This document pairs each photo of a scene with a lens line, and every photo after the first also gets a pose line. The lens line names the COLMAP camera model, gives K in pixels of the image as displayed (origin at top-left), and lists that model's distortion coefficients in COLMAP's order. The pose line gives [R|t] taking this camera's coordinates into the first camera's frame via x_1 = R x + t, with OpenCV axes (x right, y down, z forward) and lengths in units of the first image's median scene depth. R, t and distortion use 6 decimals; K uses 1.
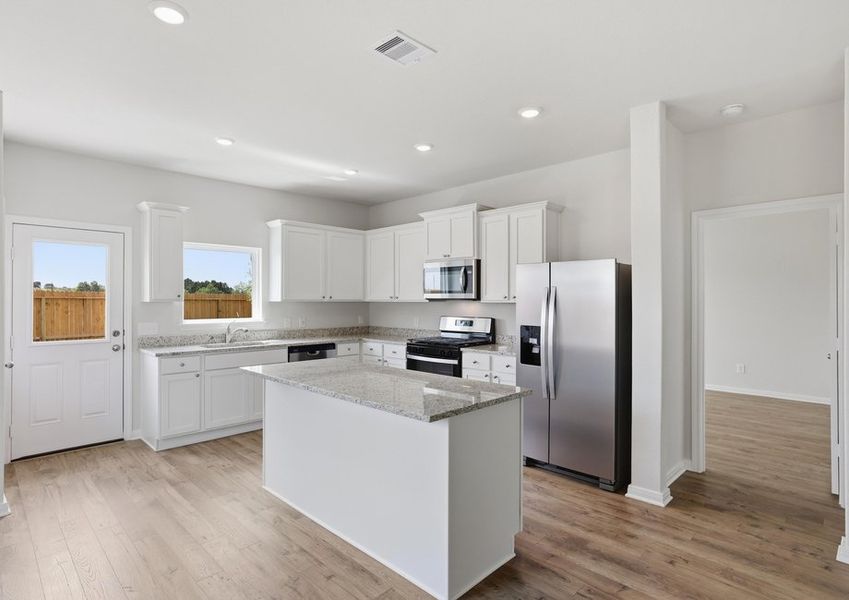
lens RADIAL K [[436.4, 0, 415.4], [0, 436.4, 299.1], [0, 0, 1]] dist [-0.001254, 0.001334]
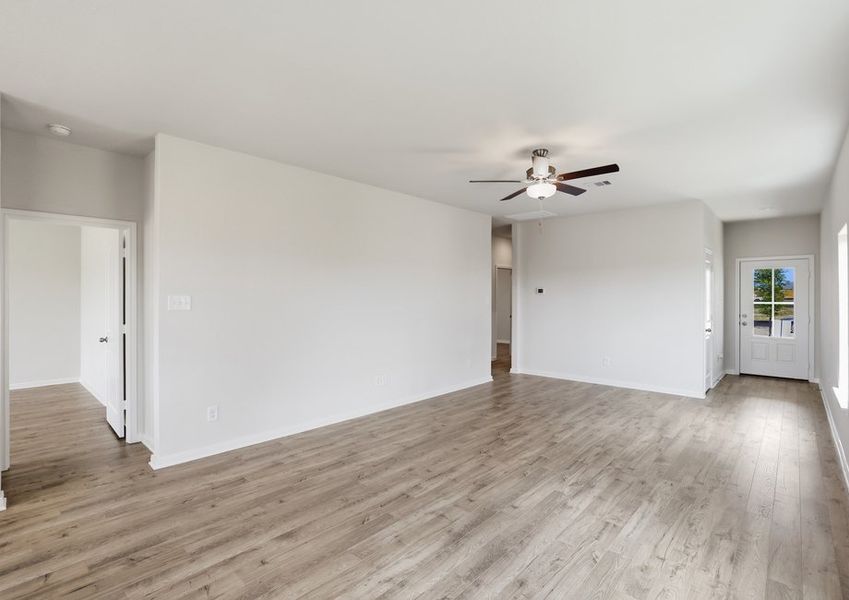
lens RADIAL K [[419.8, 0, 412.0], [0, 419.8, 300.3], [0, 0, 1]] dist [-0.001683, 0.000104]
pose [[-0.036532, -0.003767, 0.999325, -0.251465], [-0.006477, 0.999973, 0.003532, 0.000703], [-0.999311, -0.006343, -0.036556, 0.083456]]
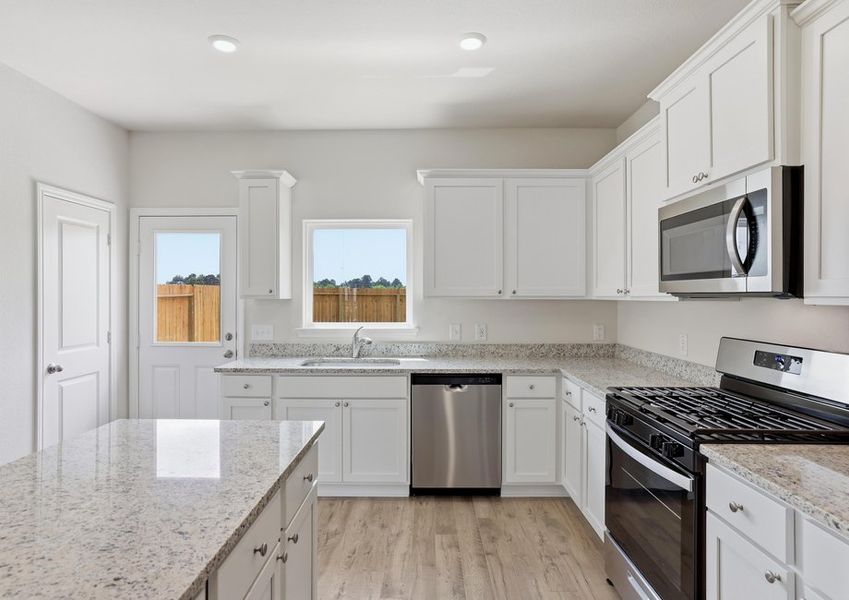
lens RADIAL K [[464.9, 0, 423.7], [0, 464.9, 297.7], [0, 0, 1]] dist [-0.005553, -0.000093]
pose [[0.707982, 0.000788, -0.706230, 0.192902], [0.001896, 0.999994, 0.003016, 0.001453], [0.706228, -0.003474, 0.707976, 0.588612]]
